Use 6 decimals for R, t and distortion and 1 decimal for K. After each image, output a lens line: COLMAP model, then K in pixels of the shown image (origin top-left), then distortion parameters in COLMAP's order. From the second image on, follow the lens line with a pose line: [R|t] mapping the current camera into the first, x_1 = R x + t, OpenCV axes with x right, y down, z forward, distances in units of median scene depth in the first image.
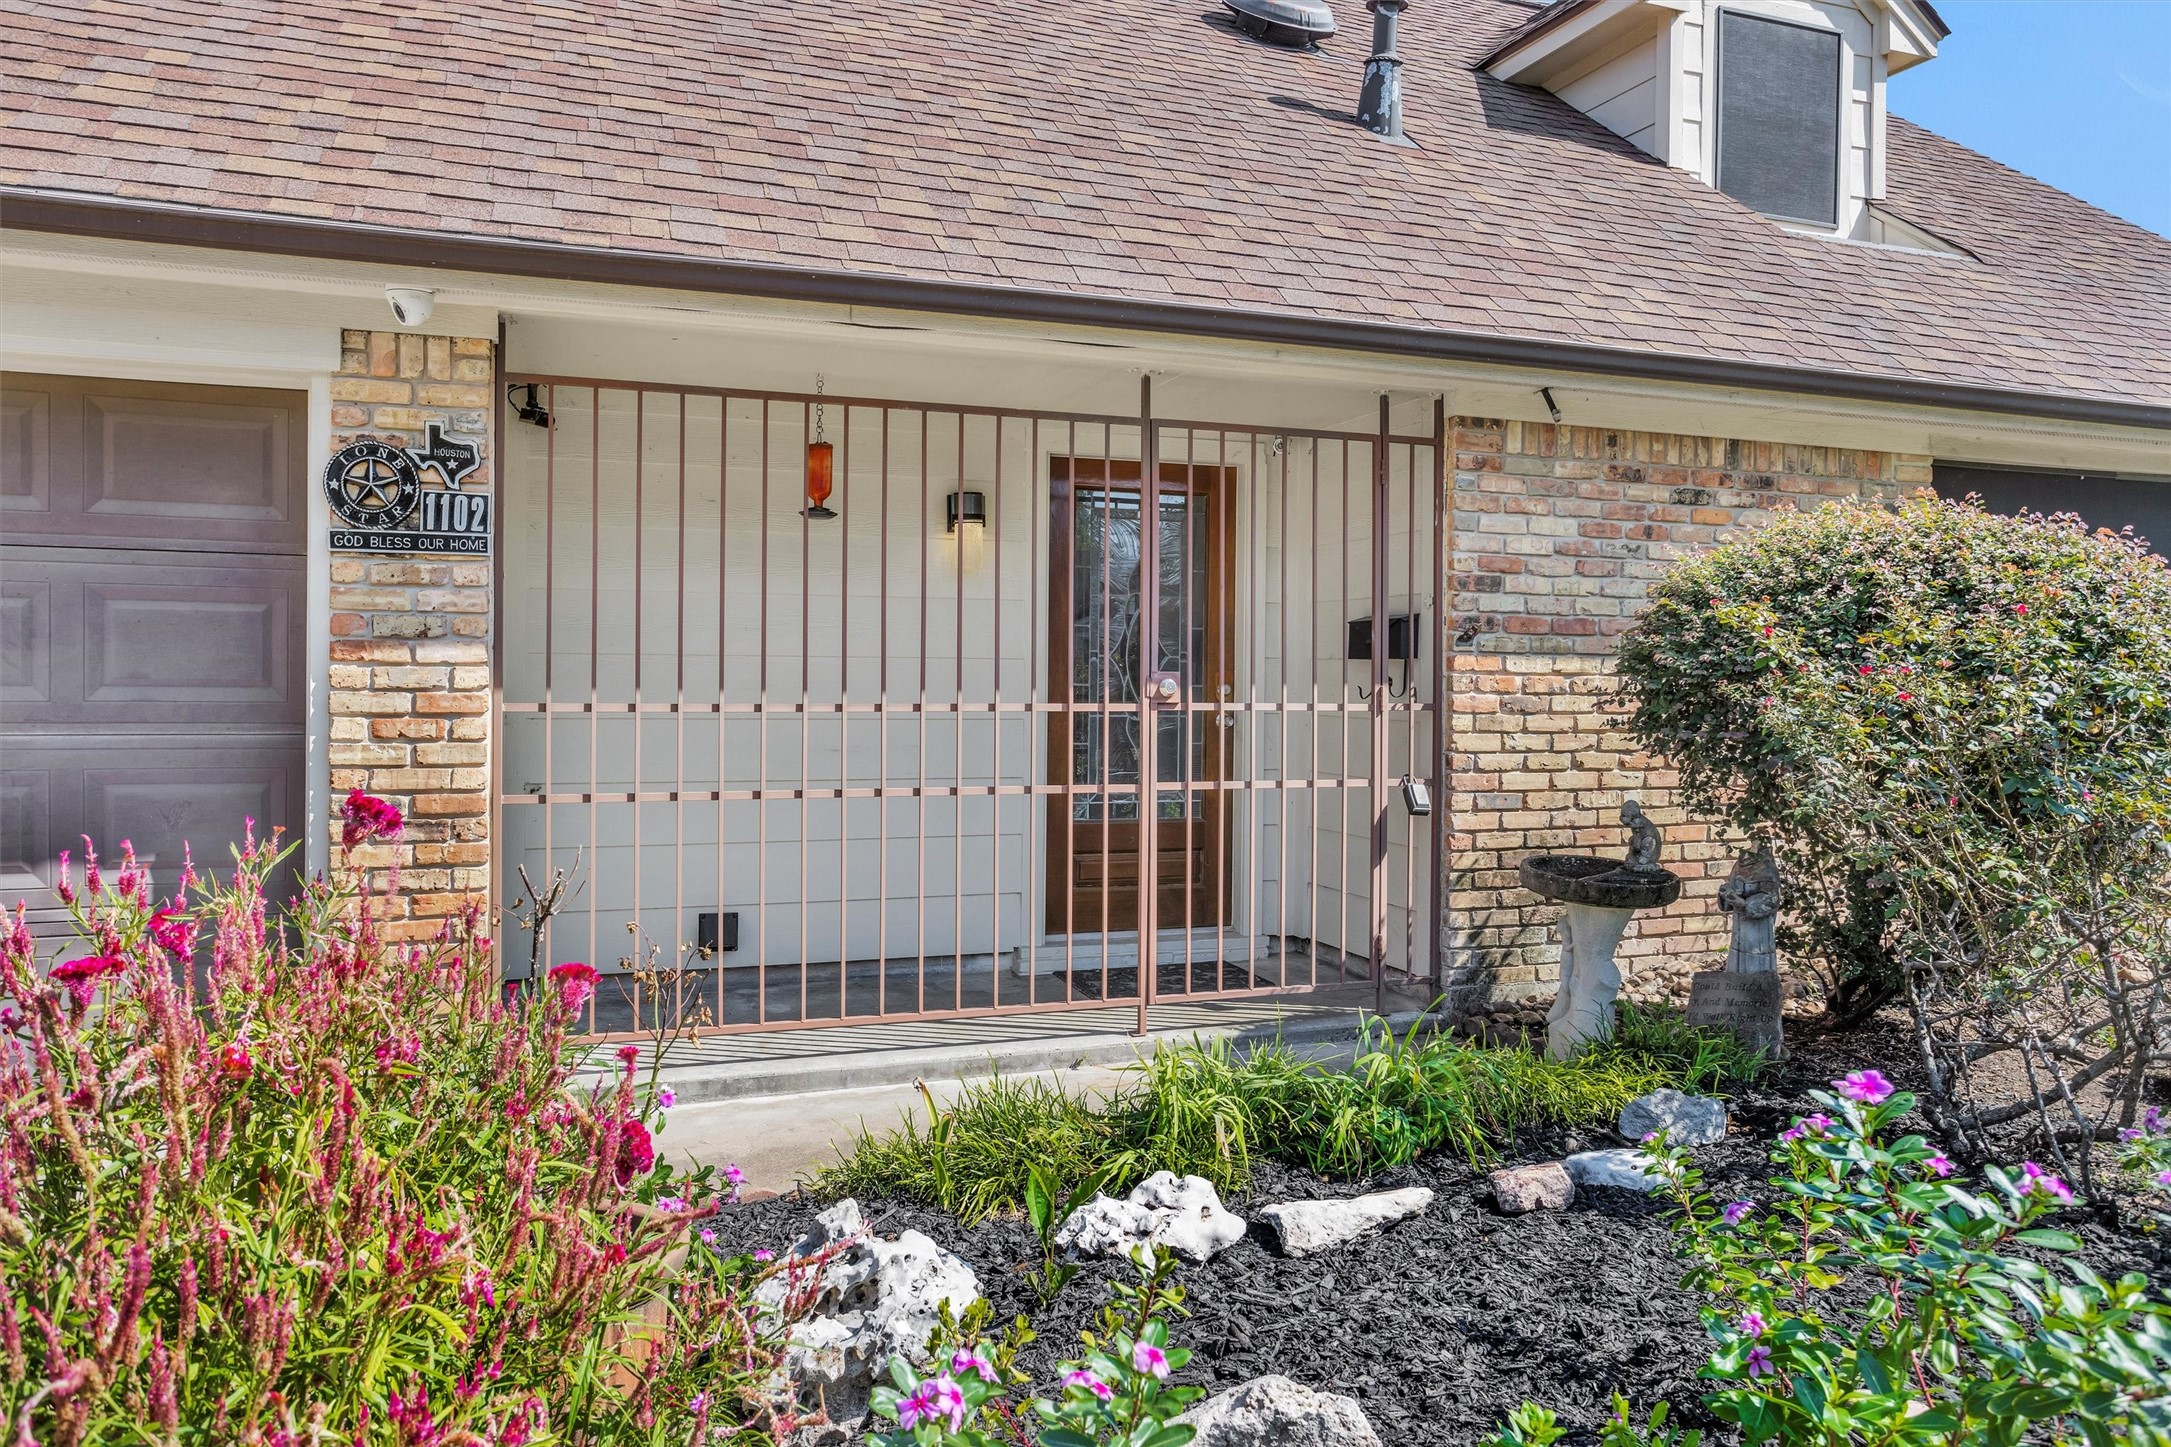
lens RADIAL K [[1478.6, 0, 1057.3], [0, 1478.6, 692.0], [0, 0, 1]] dist [-0.003935, 0.012097]
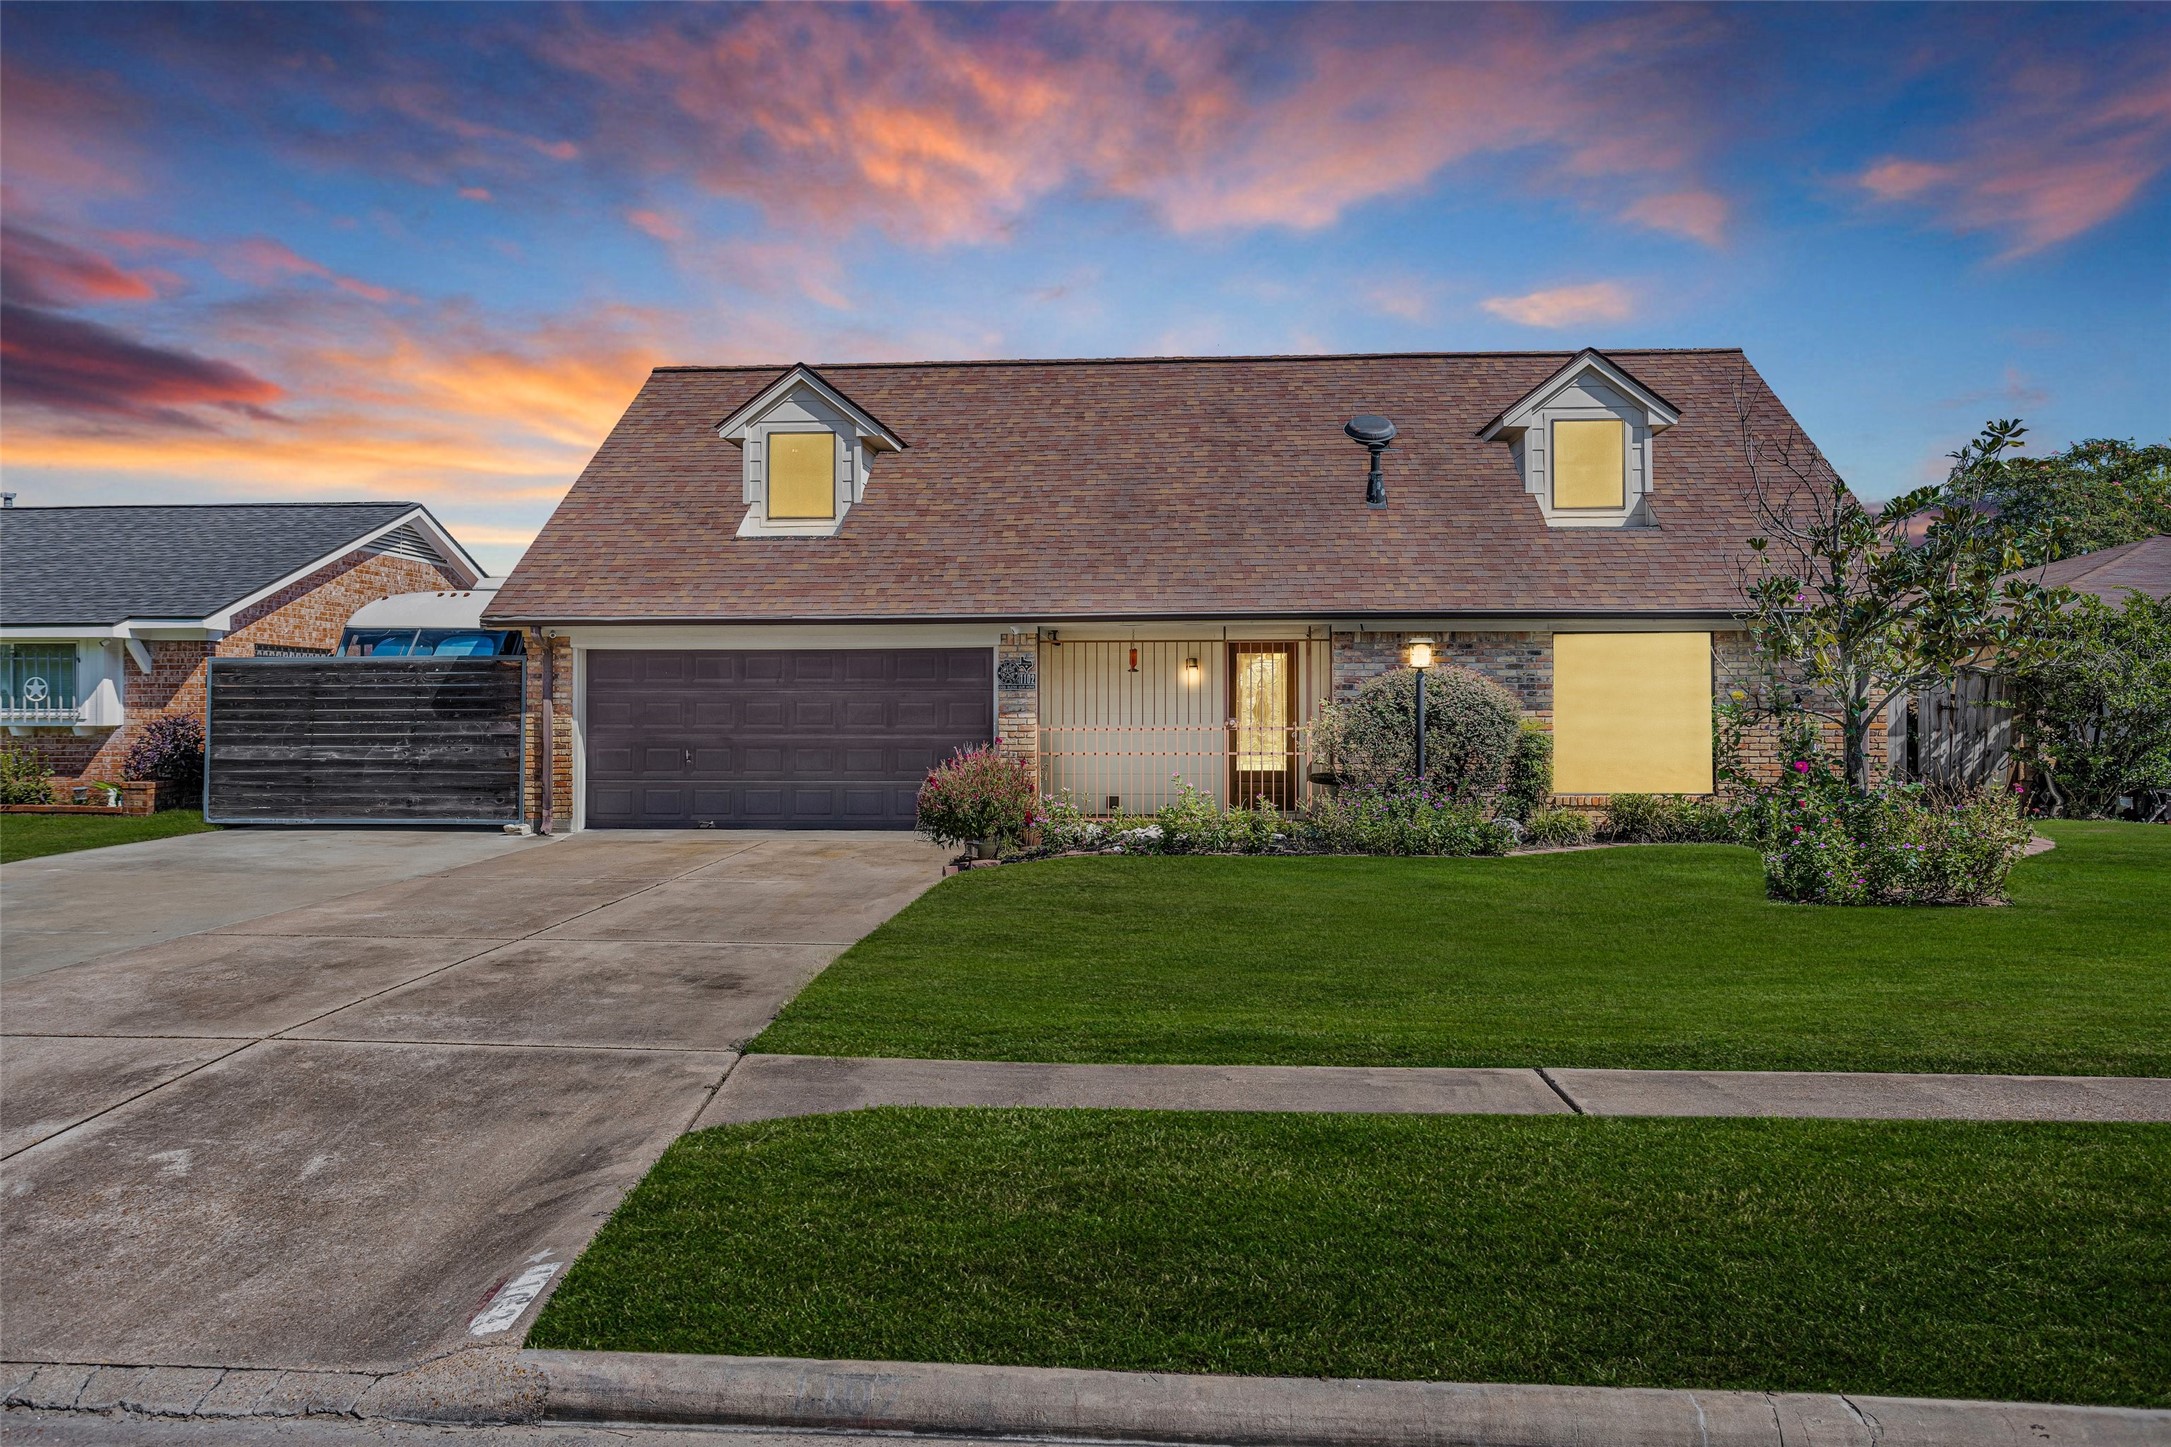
lens RADIAL K [[1478.6, 0, 1087.0], [0, 1478.6, 725.9], [0, 0, 1]] dist [-0.003935, 0.012097]
pose [[0.913739, -0.006203, -0.406254, 1.161714], [0.004621, 0.999977, -0.004875, 0.019585], [0.406275, 0.002578, 0.913747, -2.200033]]
